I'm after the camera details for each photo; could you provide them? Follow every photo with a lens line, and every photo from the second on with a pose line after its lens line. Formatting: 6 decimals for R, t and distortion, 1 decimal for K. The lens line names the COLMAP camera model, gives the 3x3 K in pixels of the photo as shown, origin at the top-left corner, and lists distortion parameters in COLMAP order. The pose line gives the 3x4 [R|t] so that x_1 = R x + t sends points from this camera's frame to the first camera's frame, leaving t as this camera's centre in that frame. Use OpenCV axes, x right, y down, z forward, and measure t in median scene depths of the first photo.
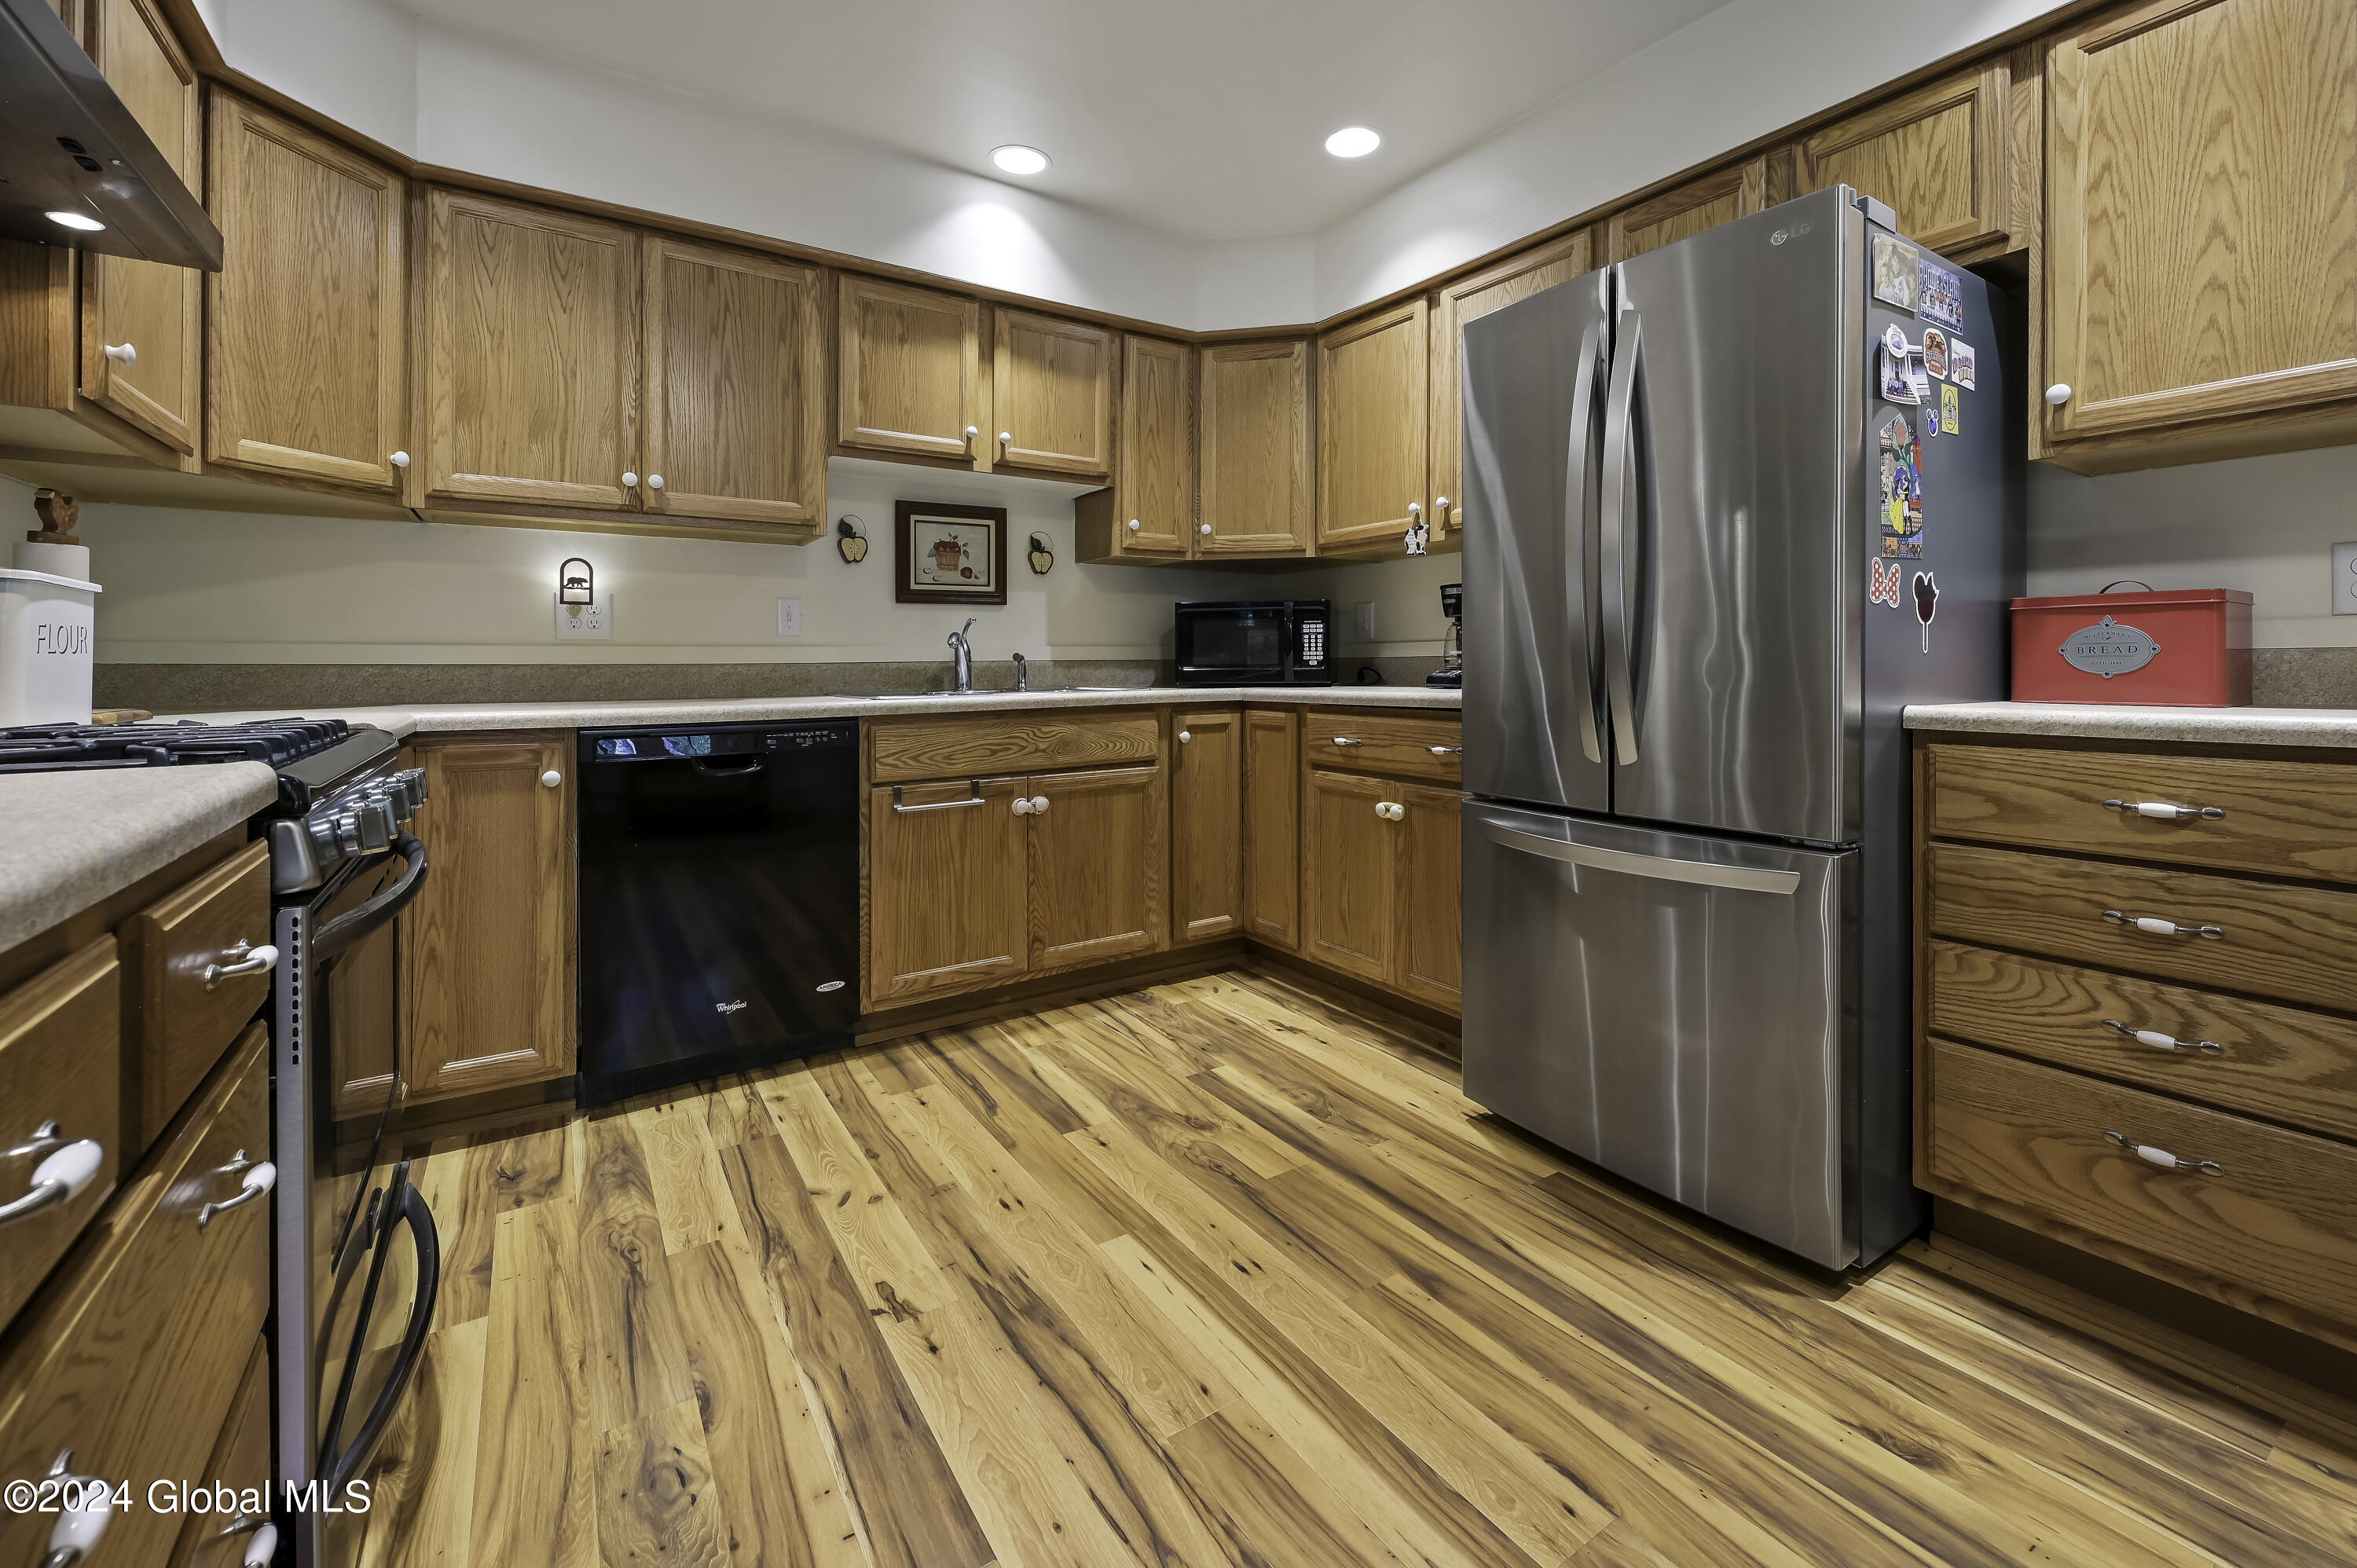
lens RADIAL K [[976.4, 0, 1204.7], [0, 976.4, 668.8], [0, 0, 1]] dist [0.001049, 0.000153]
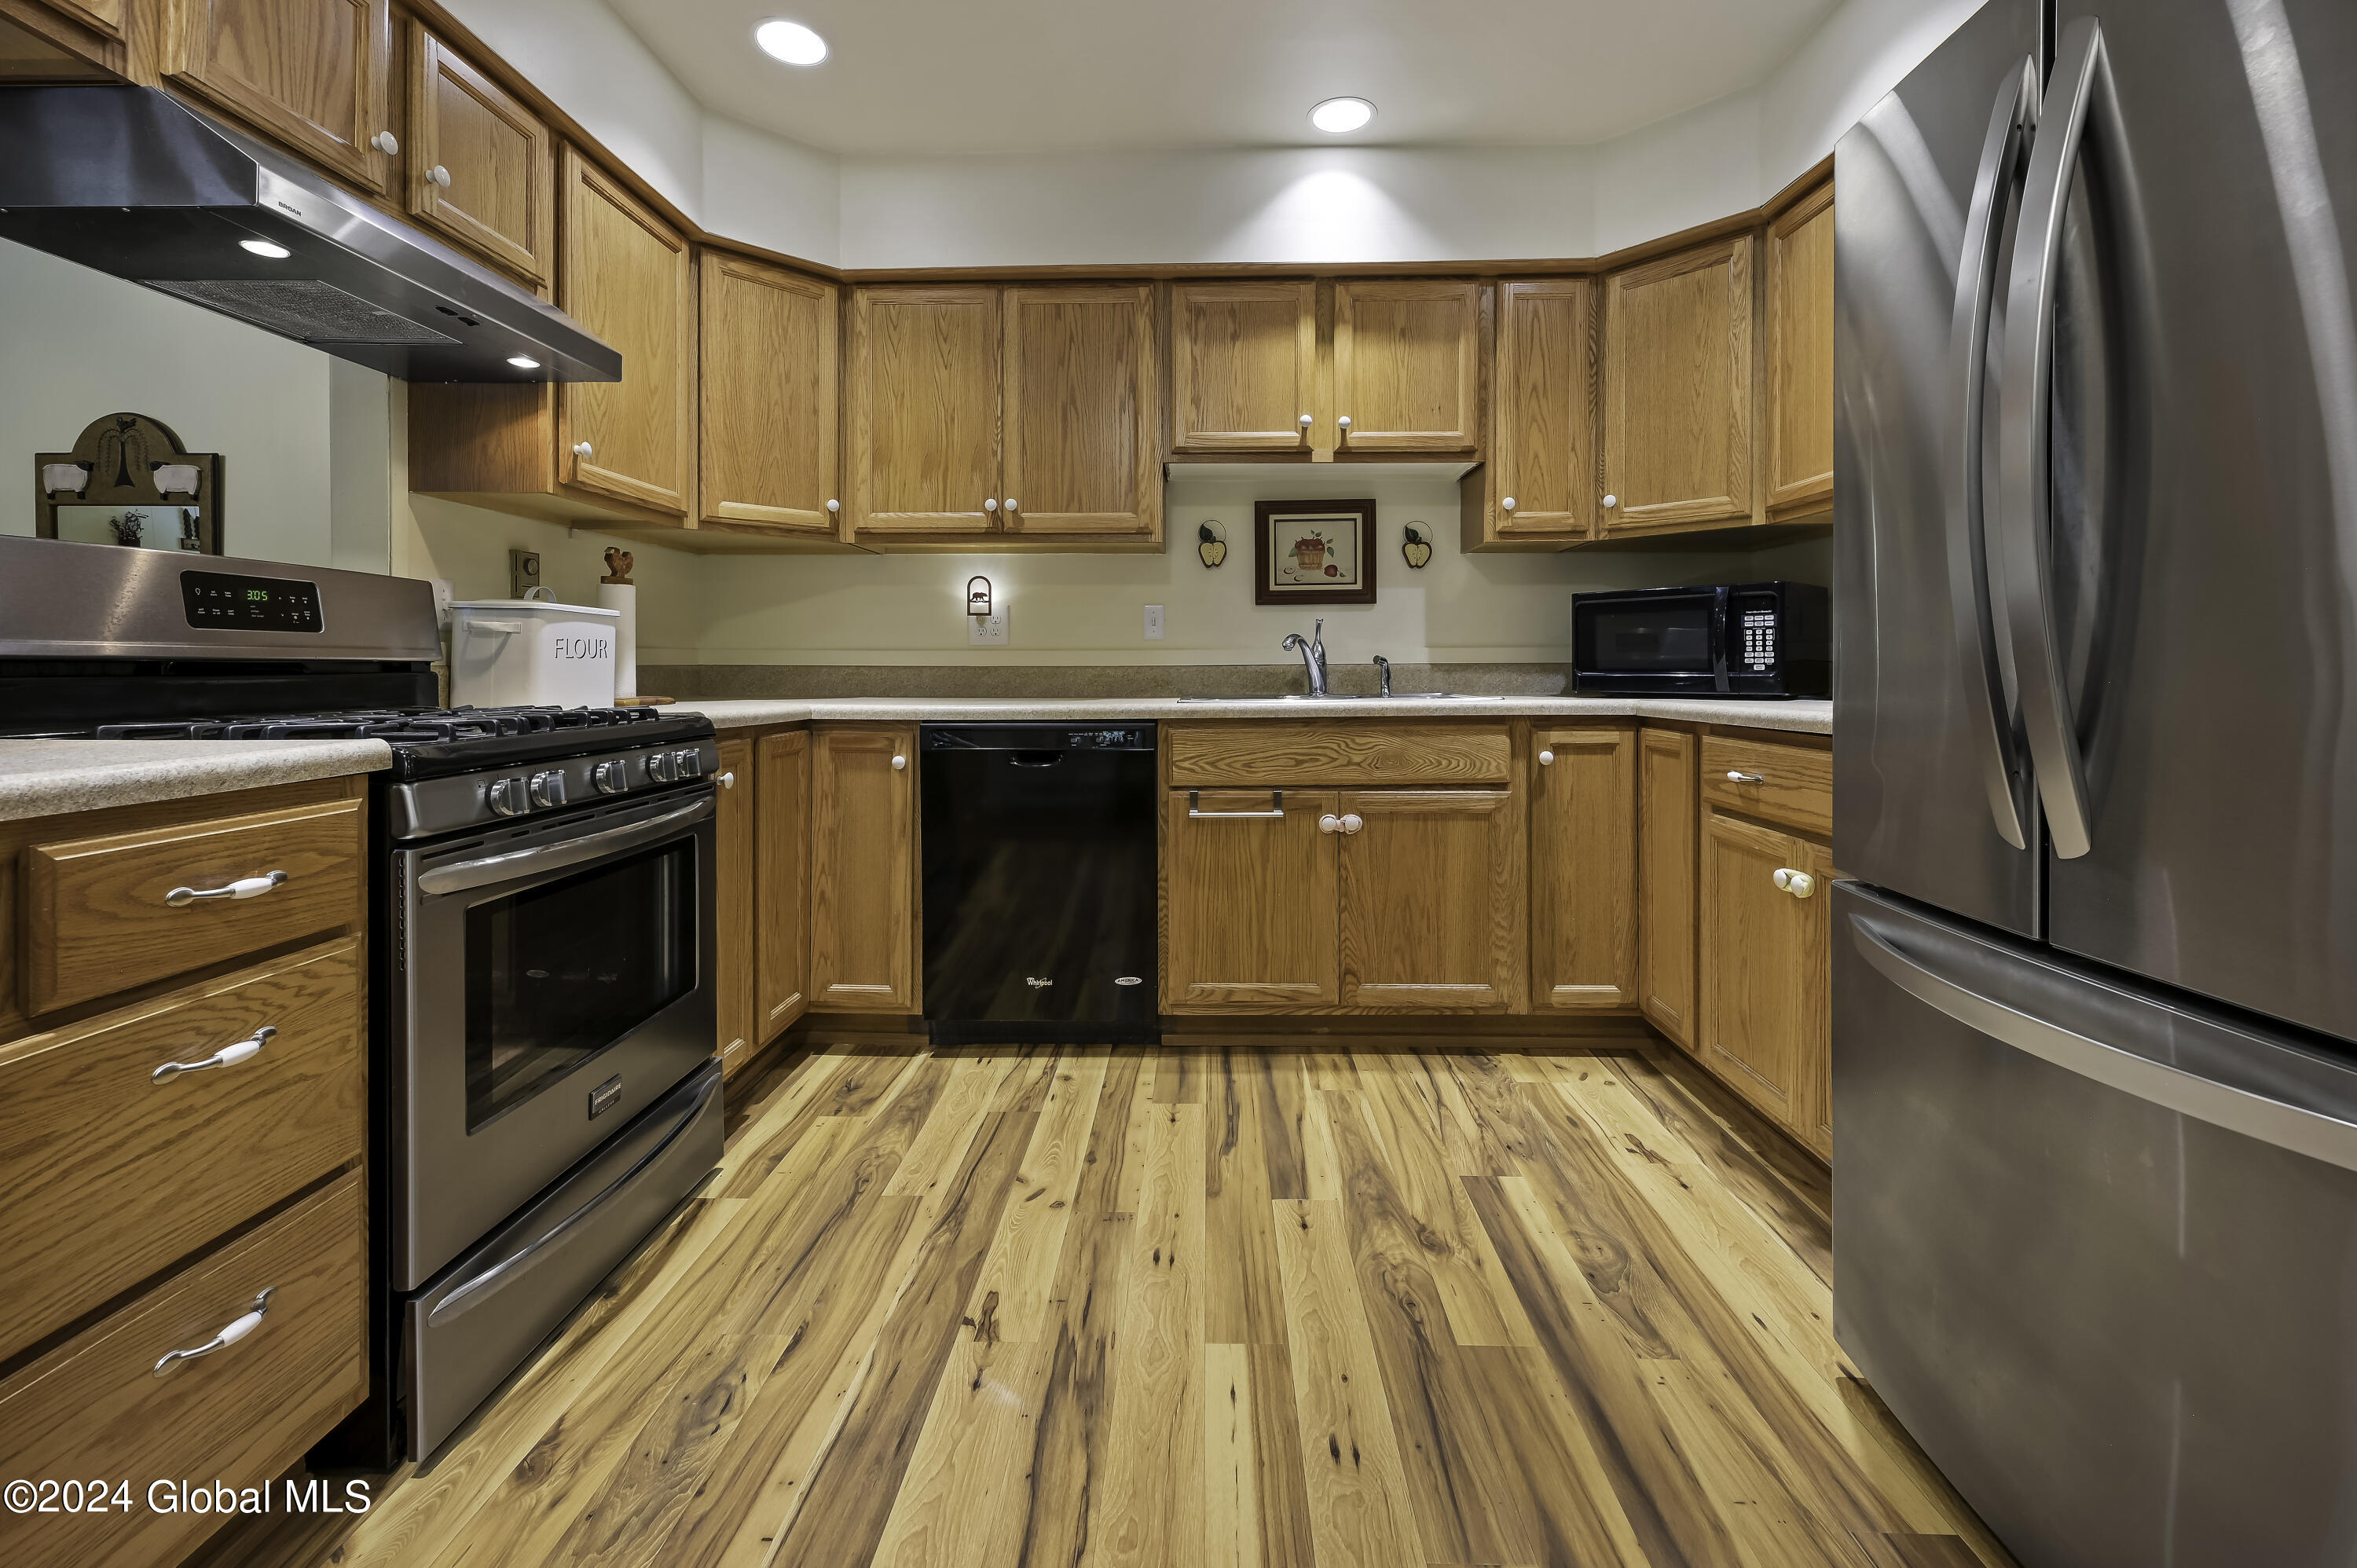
lens RADIAL K [[976.7, 0, 1107.6], [0, 976.7, 671.3], [0, 0, 1]] dist [-0.000983, 0.000338]
pose [[0.813194, 0.006700, -0.581954, 0.223990], [-0.006481, 0.999976, 0.002456, -0.002894], [0.581956, 0.001775, 0.813218, 0.175509]]
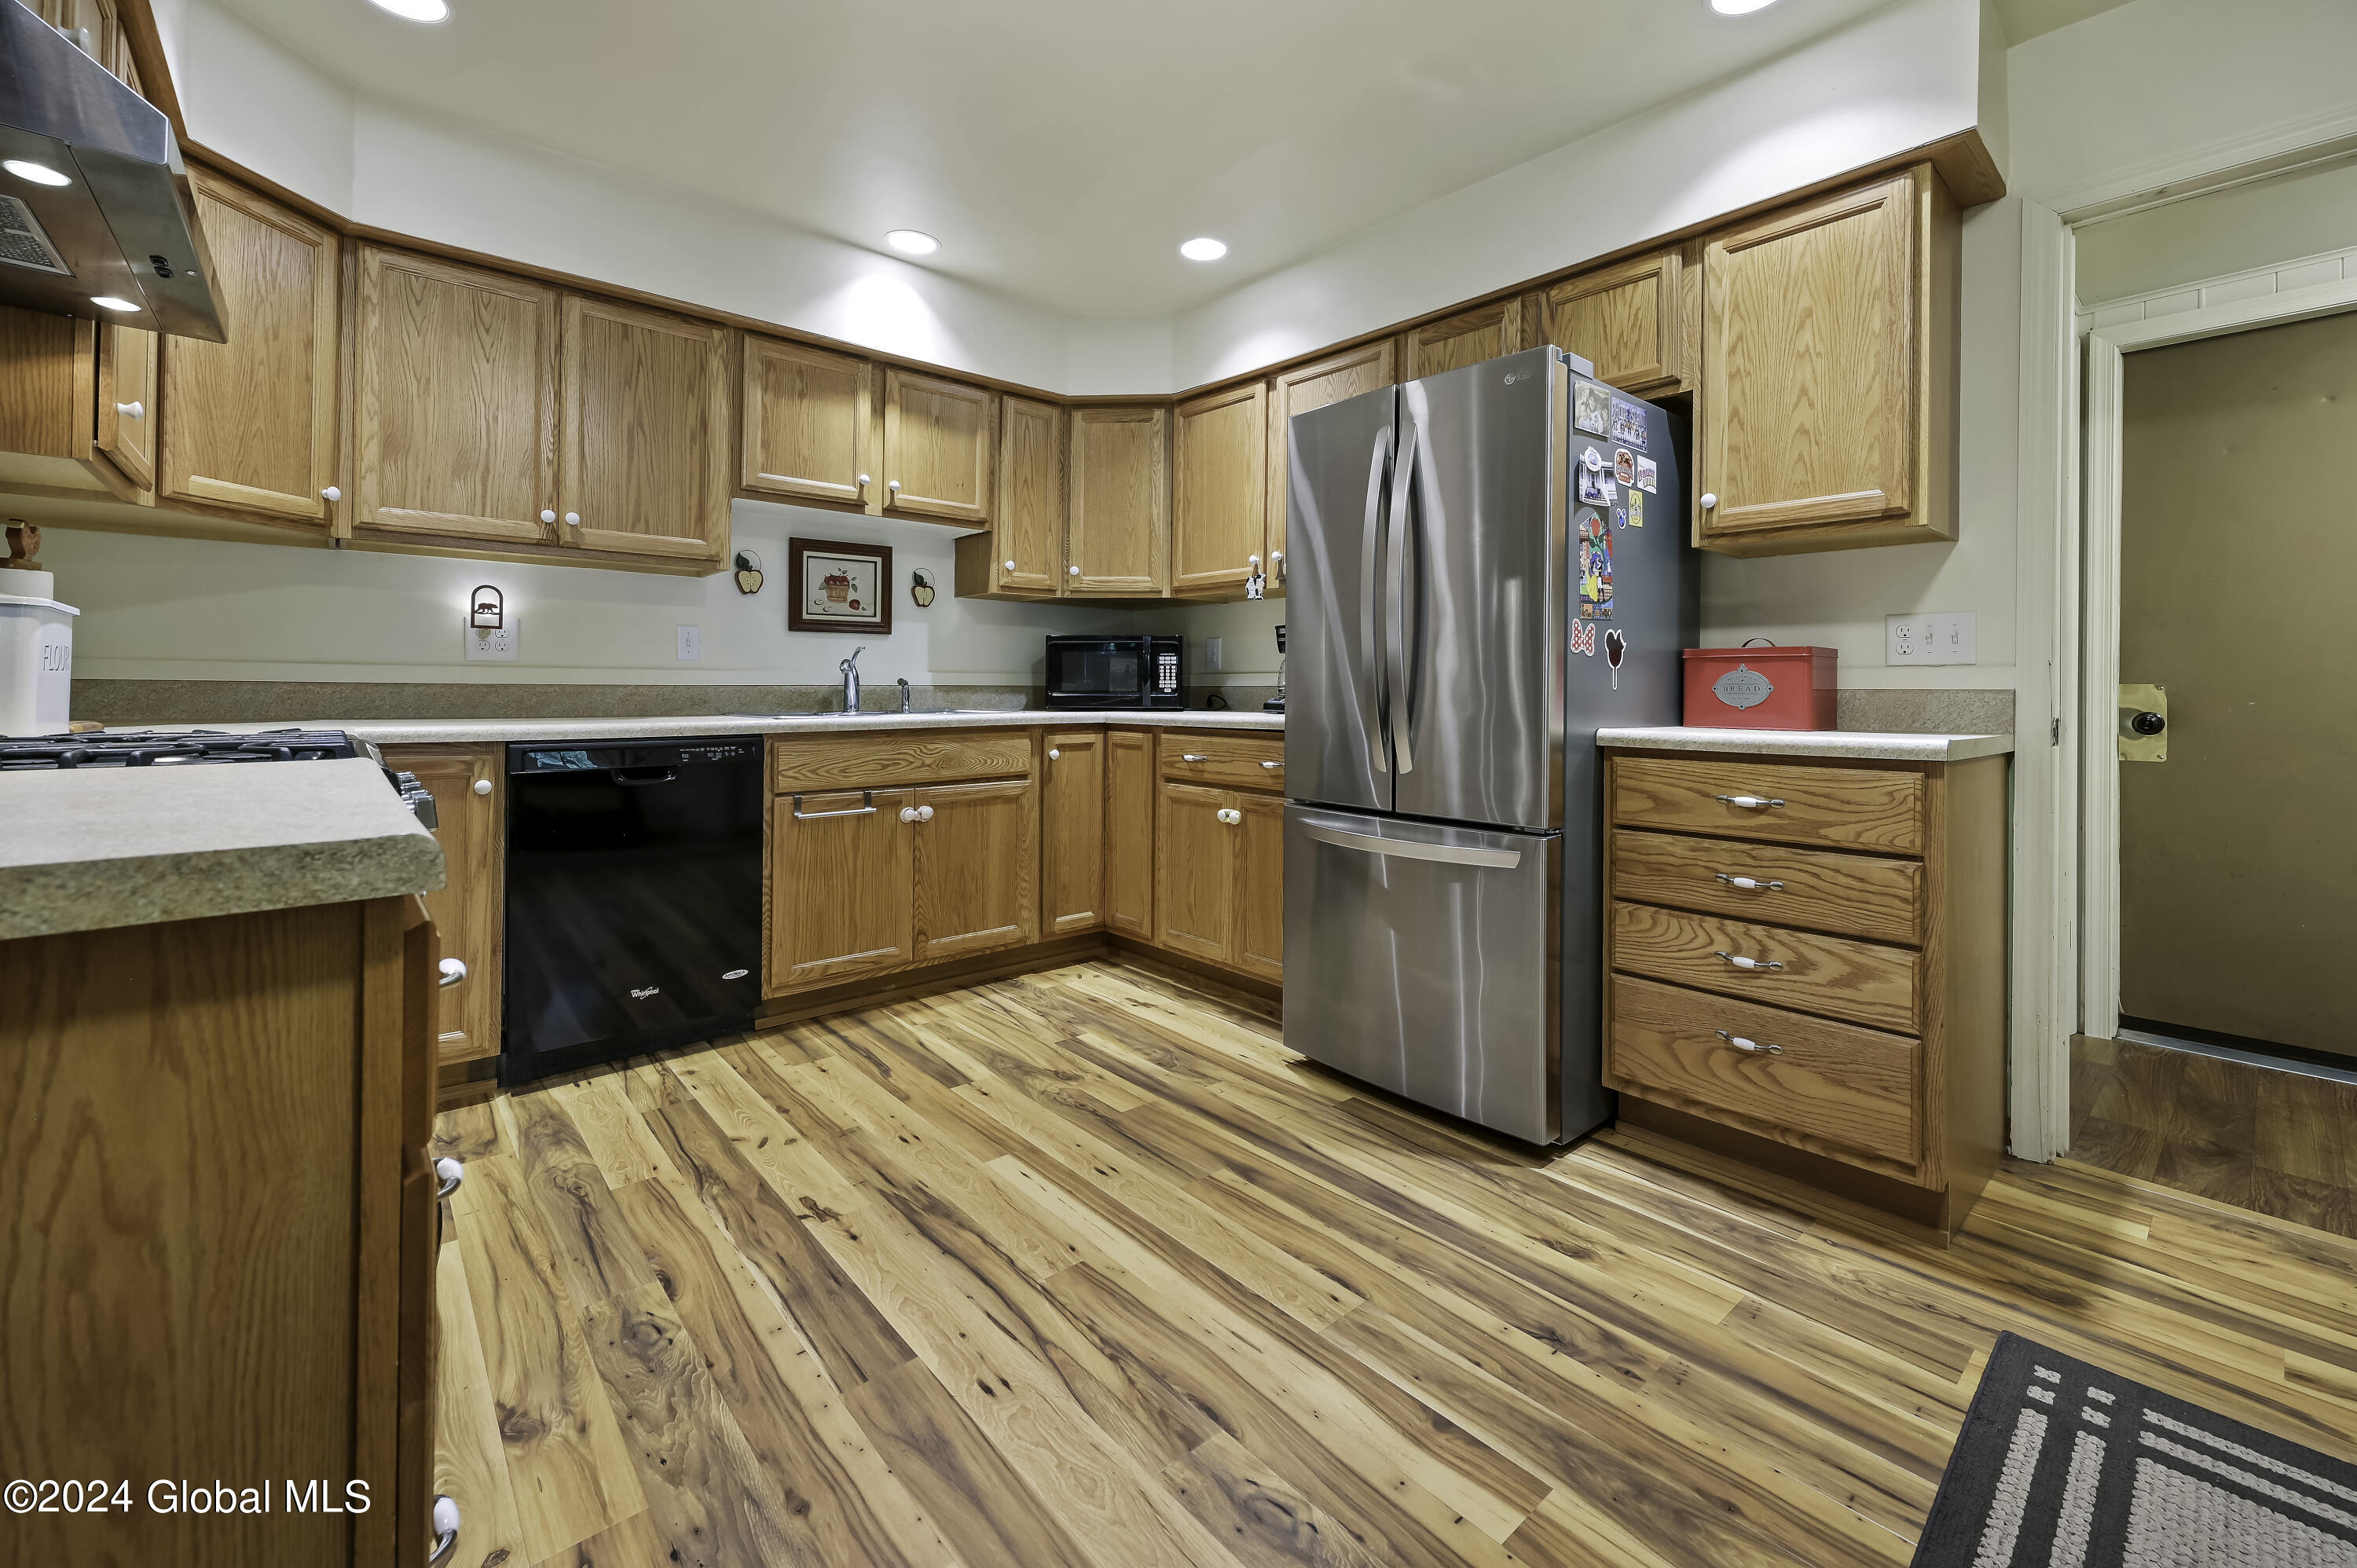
lens RADIAL K [[934.4, 0, 1167.0], [0, 934.4, 694.9], [0, 0, 1]] dist [0.001944, -0.000014]
pose [[0.994403, 0.010601, 0.105120, -0.007328], [-0.010676, 0.999943, 0.000149, -0.001391], [-0.105112, -0.001270, 0.994460, -0.136991]]
